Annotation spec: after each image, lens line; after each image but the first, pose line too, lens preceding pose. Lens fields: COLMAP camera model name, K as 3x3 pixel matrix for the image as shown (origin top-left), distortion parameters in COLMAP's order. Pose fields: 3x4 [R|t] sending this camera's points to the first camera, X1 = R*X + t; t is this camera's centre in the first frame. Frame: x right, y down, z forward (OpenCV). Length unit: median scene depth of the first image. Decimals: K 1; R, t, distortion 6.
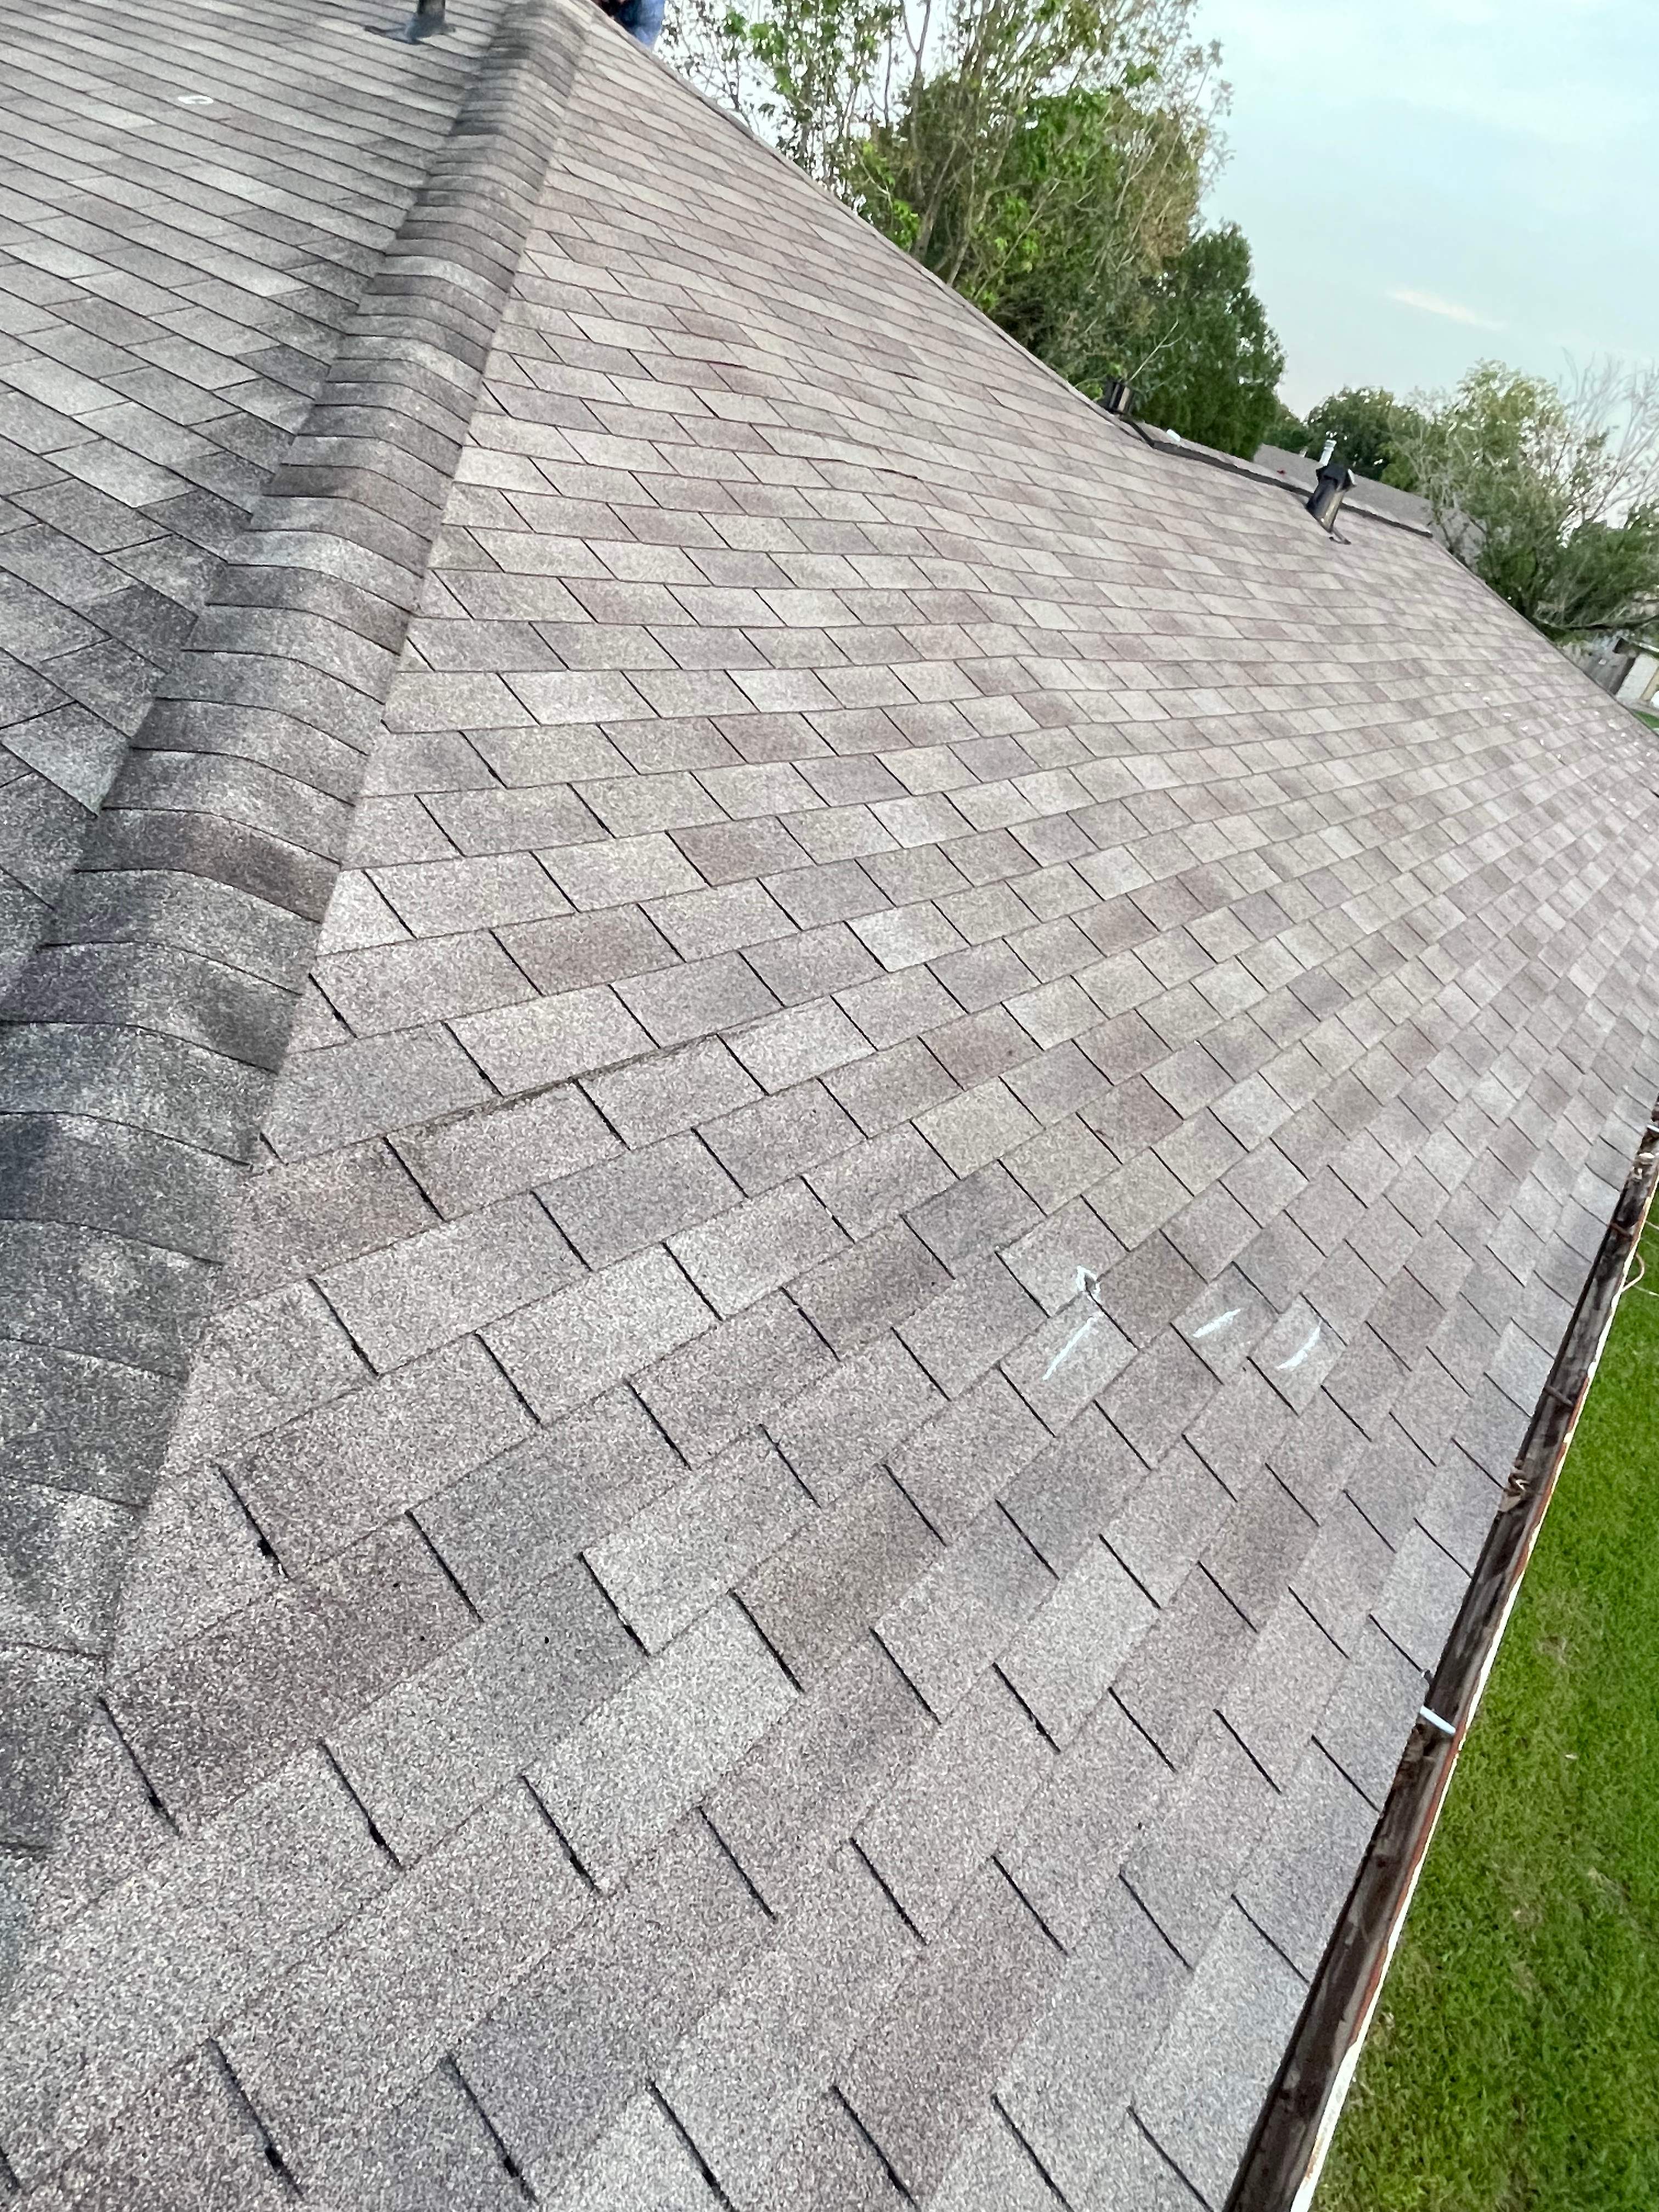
lens RADIAL K [[1365.1, 0, 829.5], [0, 1365.1, 1106.0], [0, 0, 1]] dist [-0.004386, 0.003855]
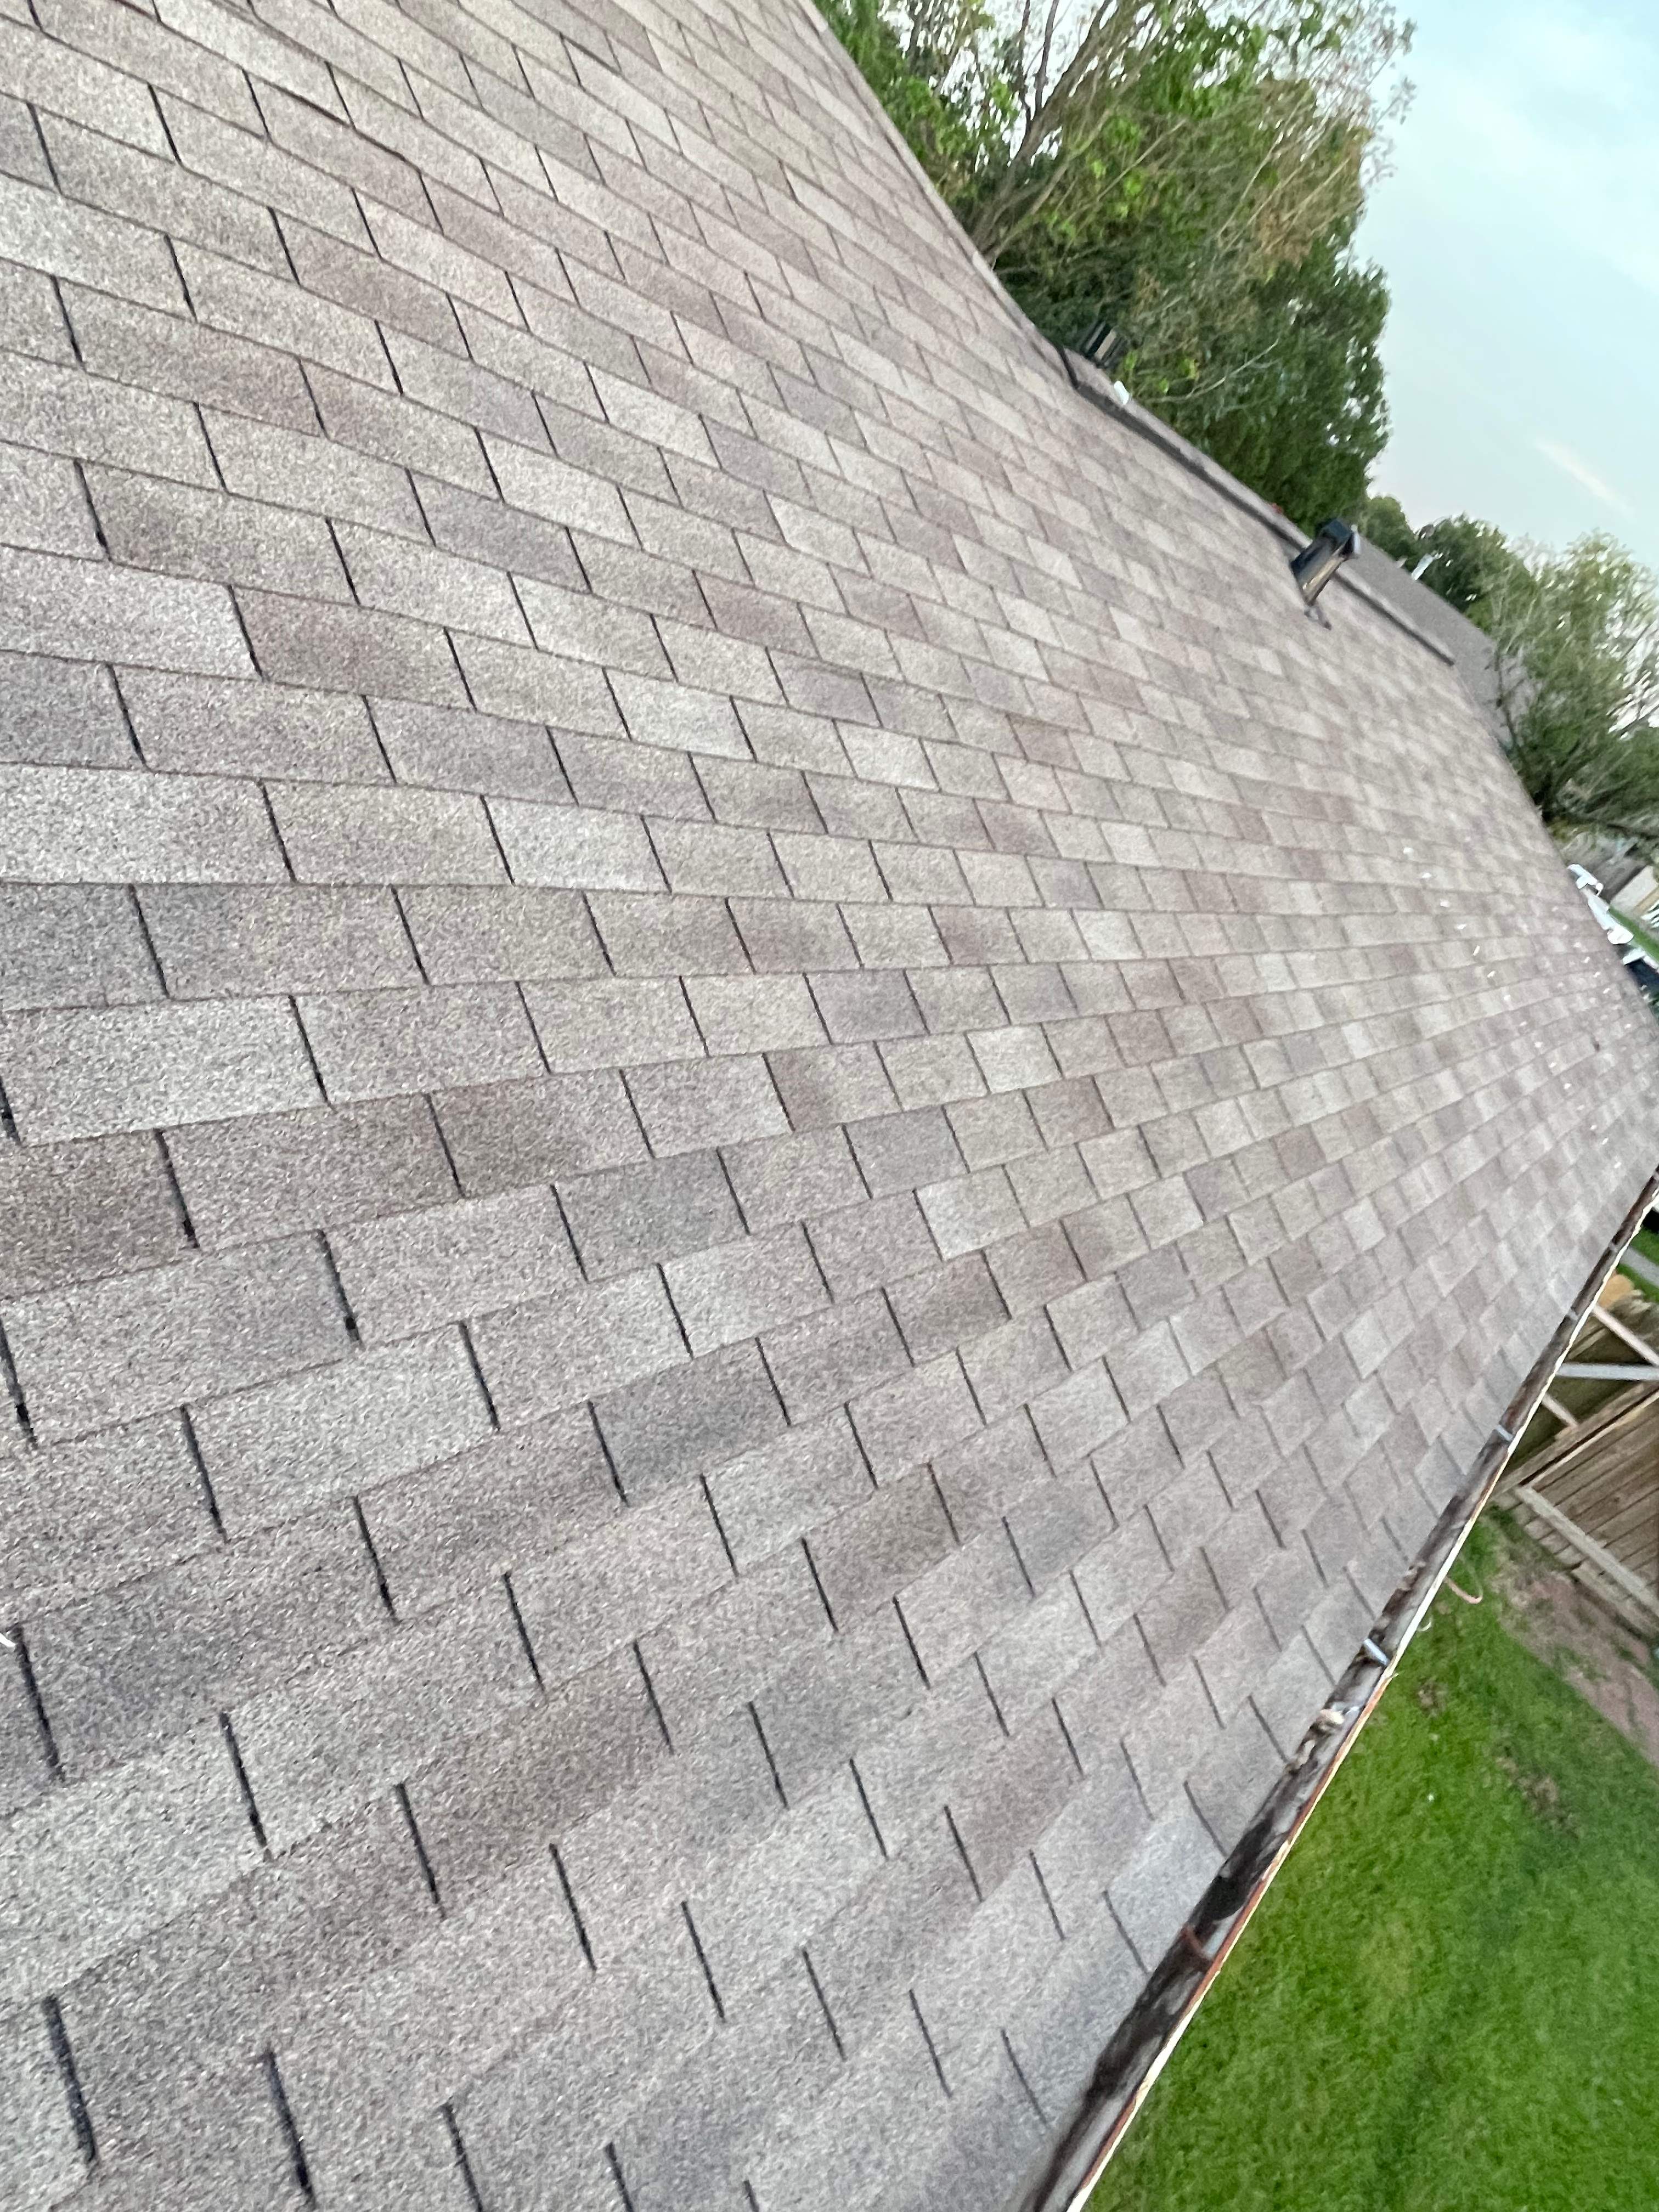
lens RADIAL K [[1342.6, 0, 832.7], [0, 1342.6, 1115.3], [0, 0, 1]] dist [-0.005261, 0.002092]
pose [[0.952527, 0.298924, 0.057765, 0.189647], [-0.301317, 0.952755, 0.038276, -0.116419], [-0.043594, -0.053864, 0.997596, 0.297833]]
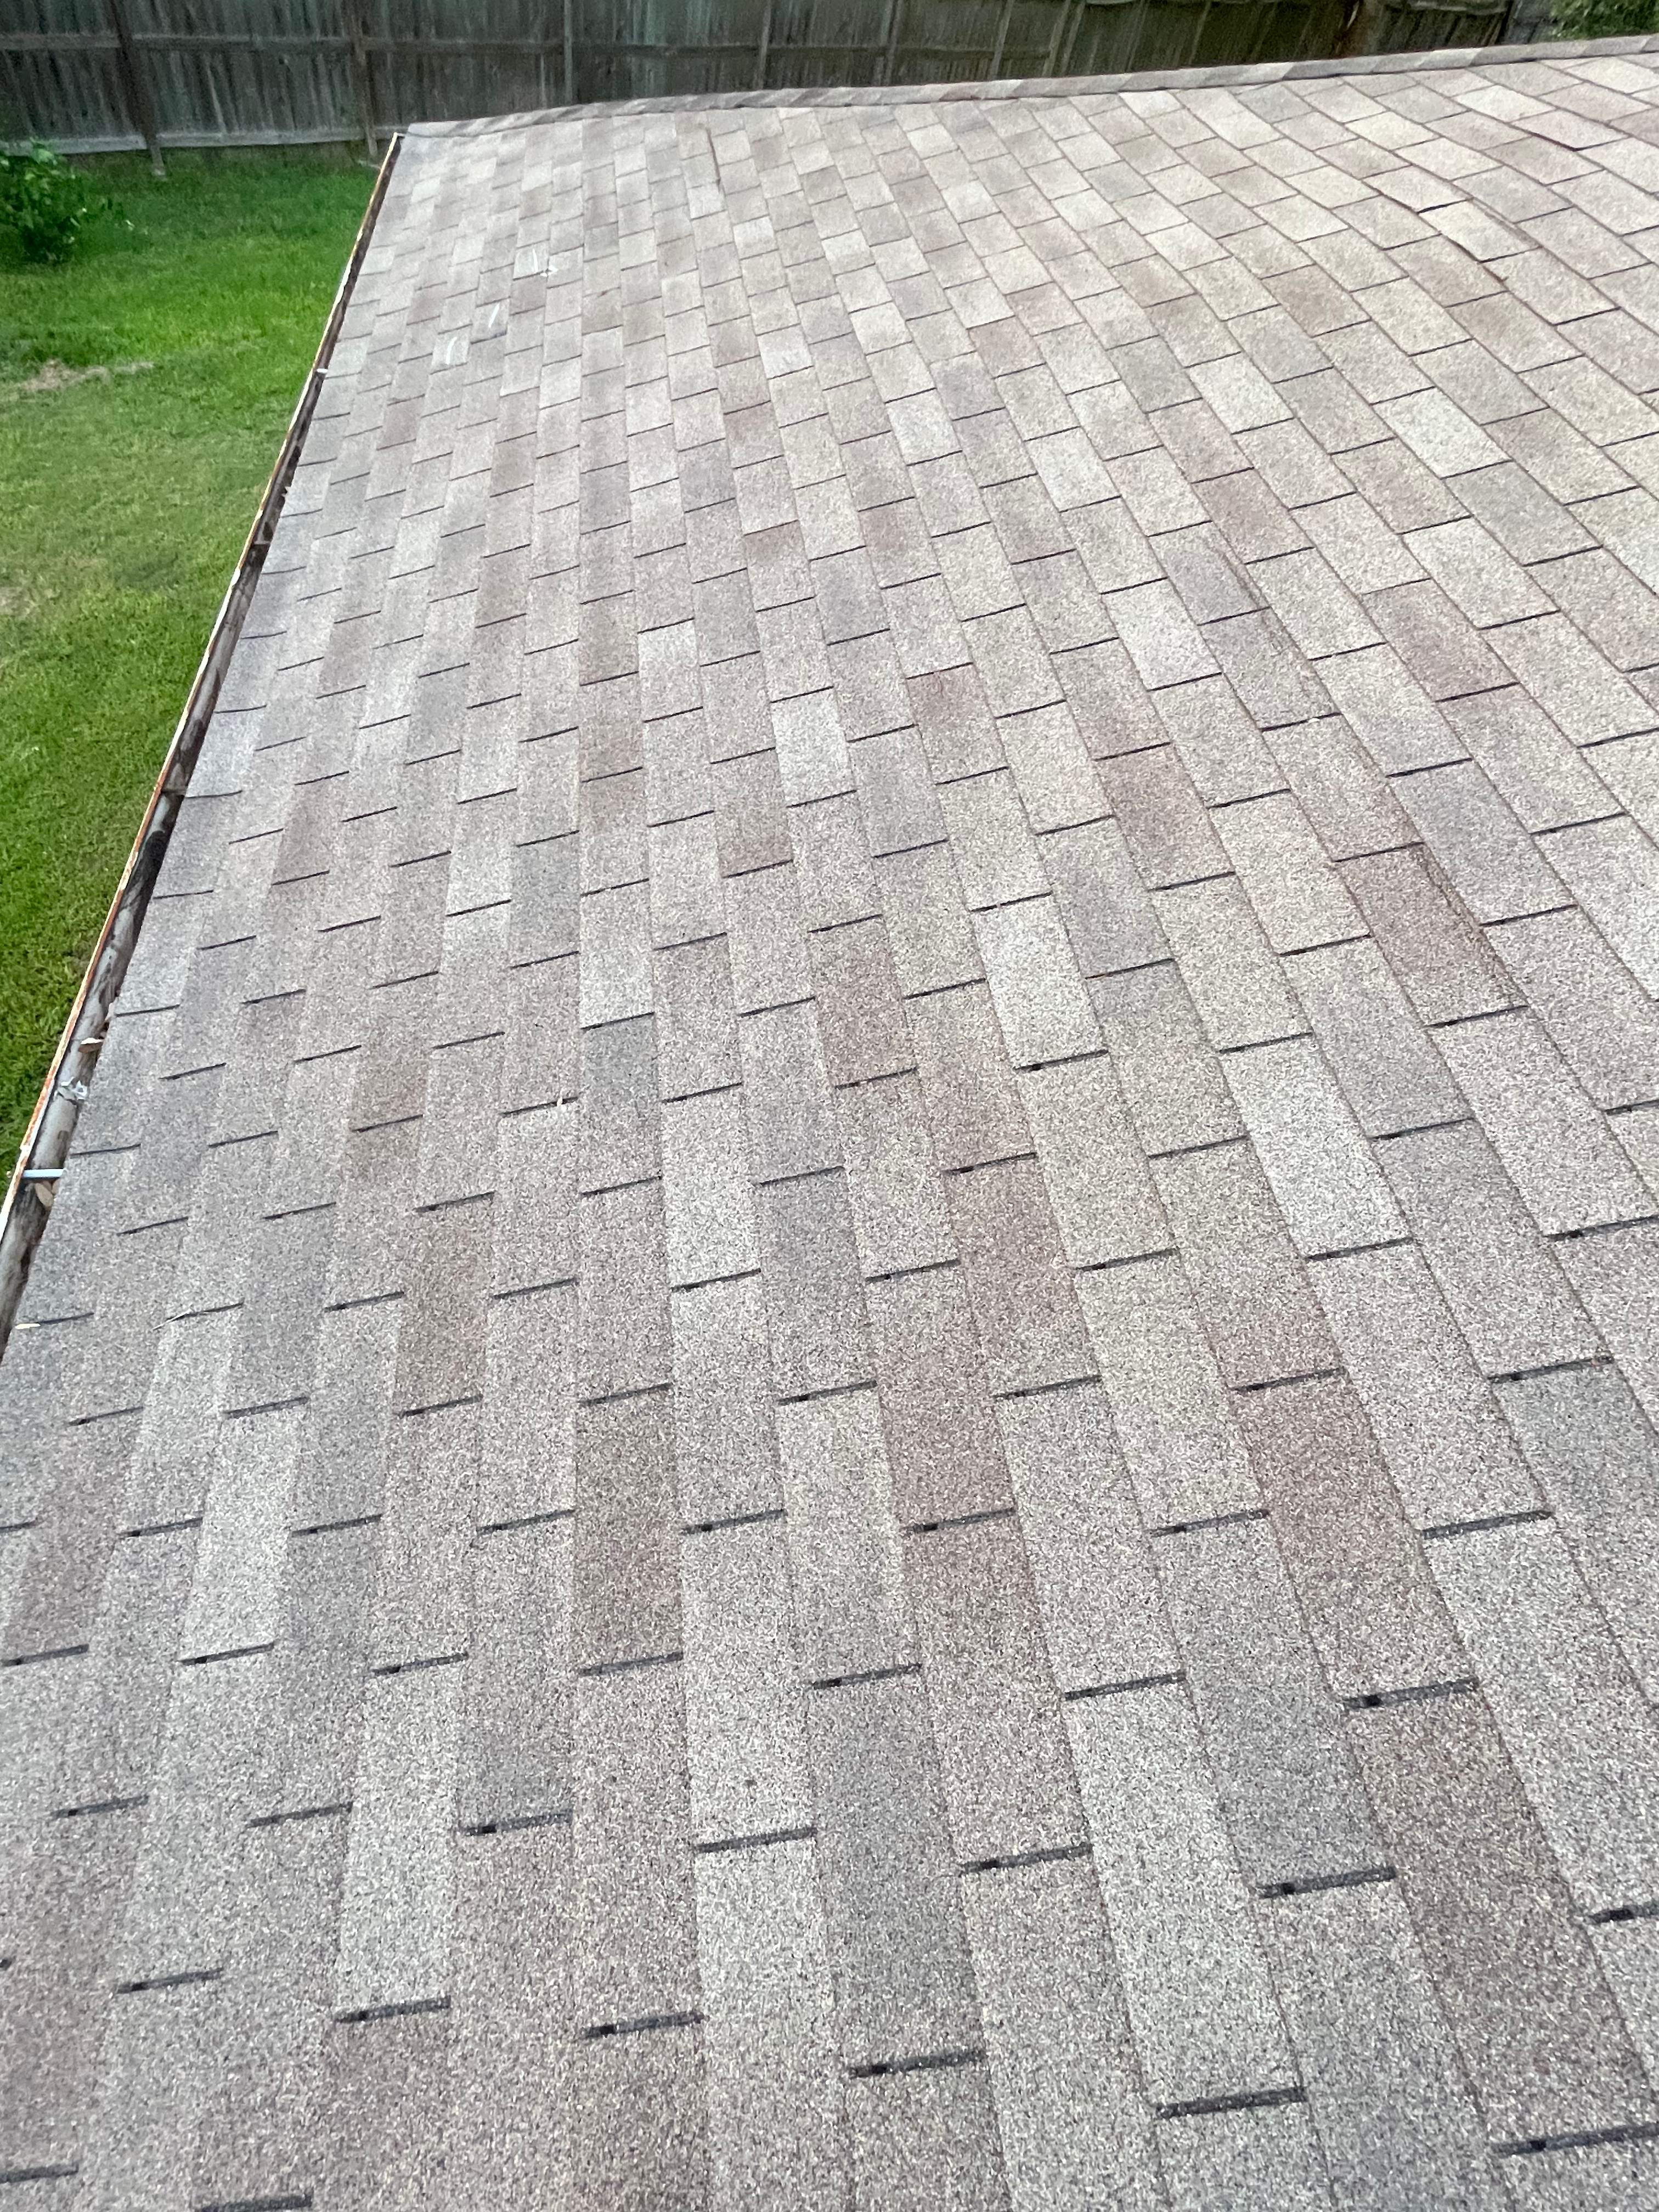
lens RADIAL K [[1075.3, 0, 829.5], [0, 1075.3, 1106.0], [0, 0, 1]] dist [-0.007315, 0.000637]
pose [[-0.632393, 0.307106, -0.711171, 0.508605], [-0.653498, 0.281462, 0.702652, -0.325427], [0.415957, 0.909101, 0.022699, 0.792719]]
